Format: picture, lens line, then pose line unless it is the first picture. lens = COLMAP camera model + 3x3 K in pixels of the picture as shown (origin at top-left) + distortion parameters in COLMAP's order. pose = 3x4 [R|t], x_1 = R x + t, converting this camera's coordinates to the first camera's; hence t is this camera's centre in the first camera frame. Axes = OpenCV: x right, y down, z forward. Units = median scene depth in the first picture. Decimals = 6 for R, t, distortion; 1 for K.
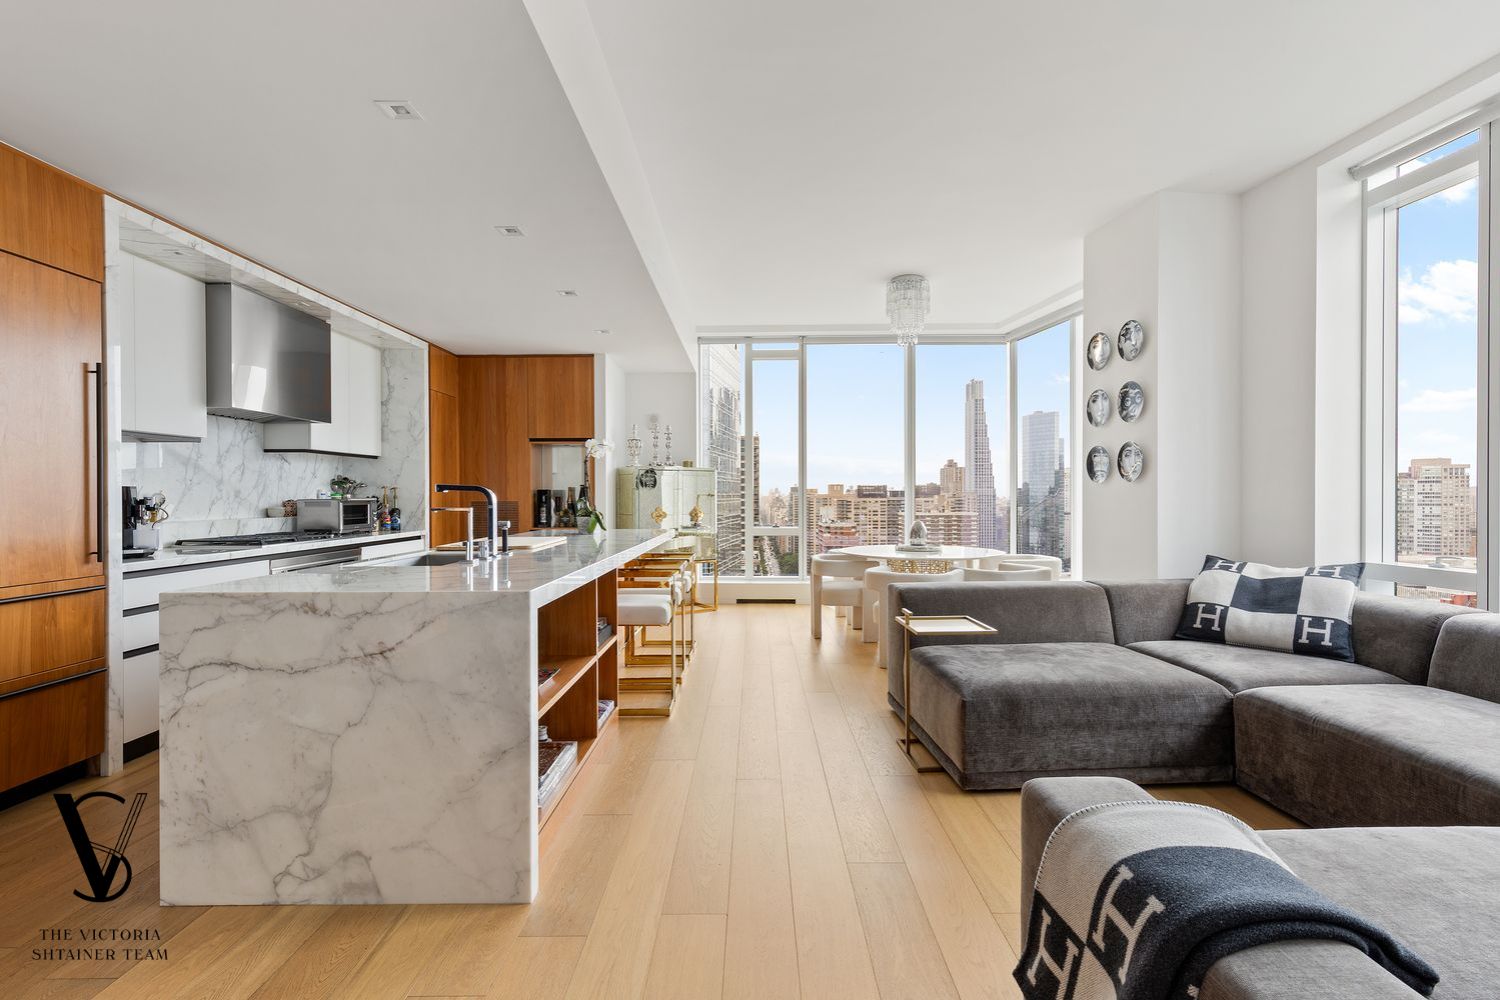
lens RADIAL K [[672.3, 0, 752.0], [0, 672.3, 495.8], [0, 0, 1]] dist [0.013062, -0.000701]
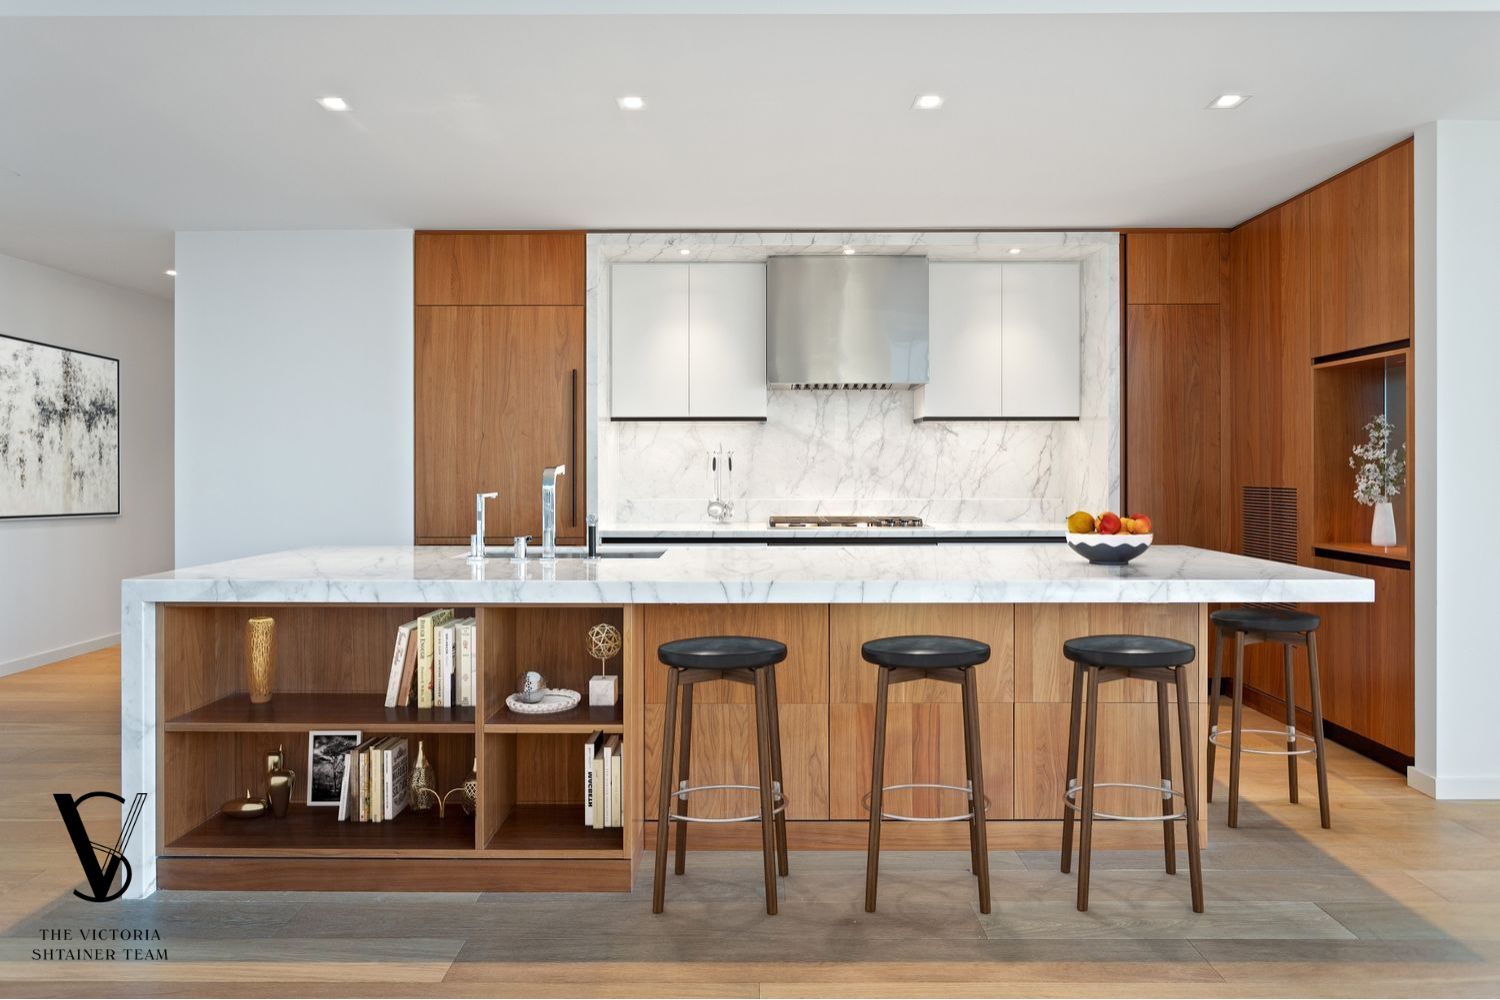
lens RADIAL K [[870.7, 0, 749.5], [0, 870.7, 491.6], [0, 0, 1]] dist [-0.001395, -0.000257]
pose [[0.002490, 0.025443, -0.999673, 0.994157], [-0.001957, 0.999674, 0.025438, -0.012013], [0.999995, 0.001893, 0.002539, 1.923394]]
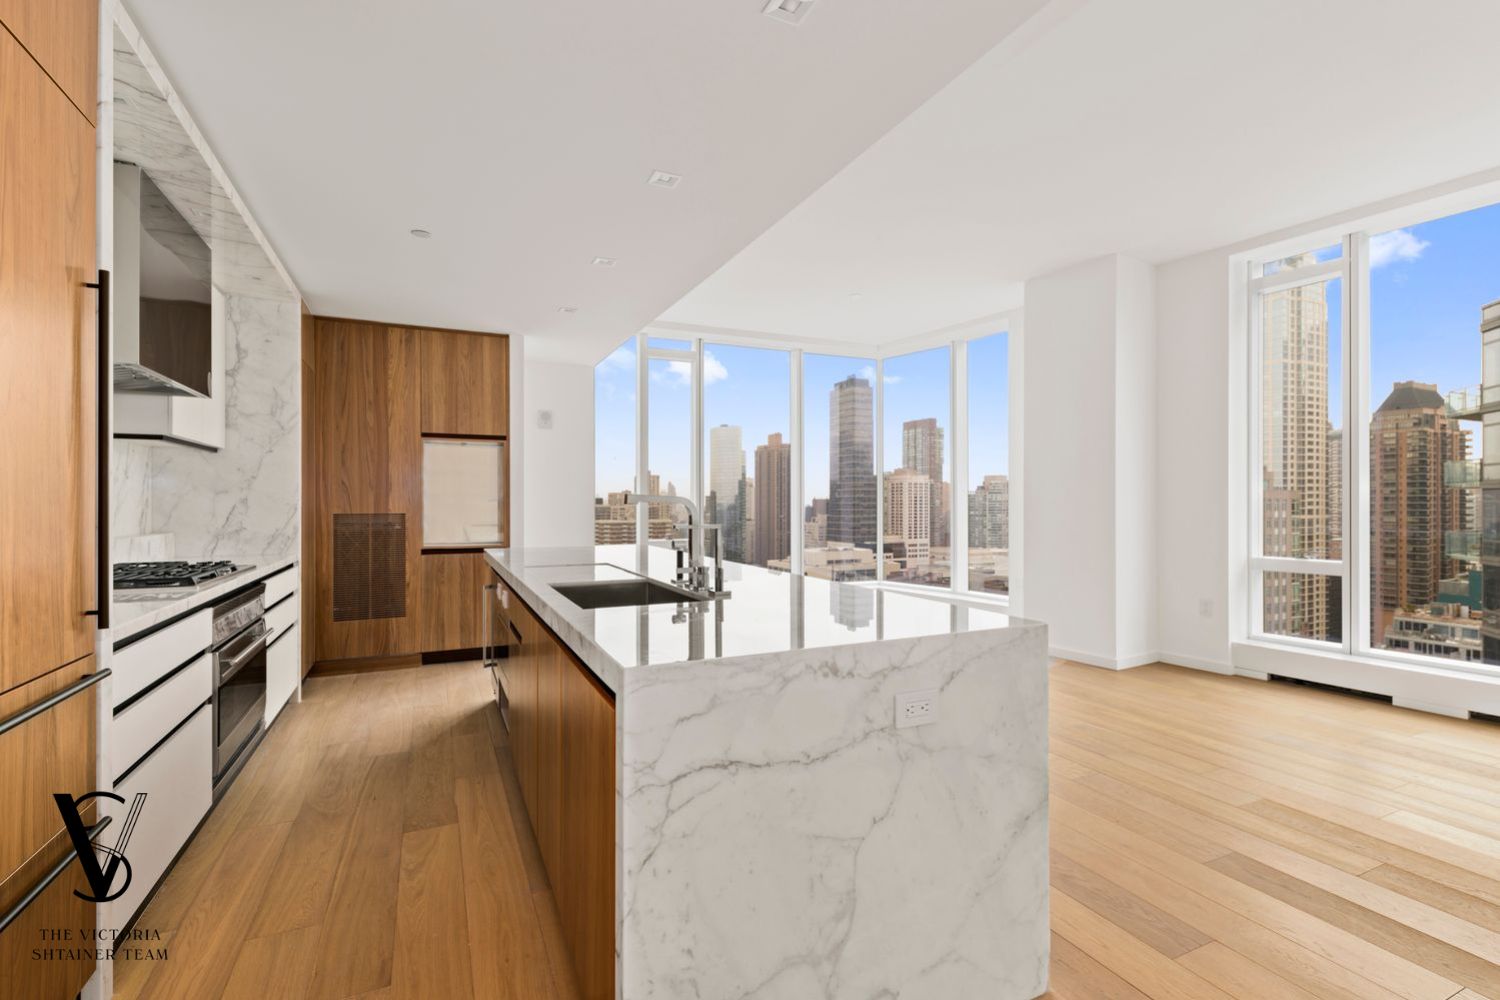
lens RADIAL K [[672.3, 0, 752.9], [0, 672.3, 500.8], [0, 0, 1]] dist [0.013062, -0.000701]
pose [[0.903997, 0.002964, 0.427529, -1.032653], [-0.001807, 0.999994, -0.003111, -0.010092], [-0.427536, 0.002039, 0.903996, 0.386997]]
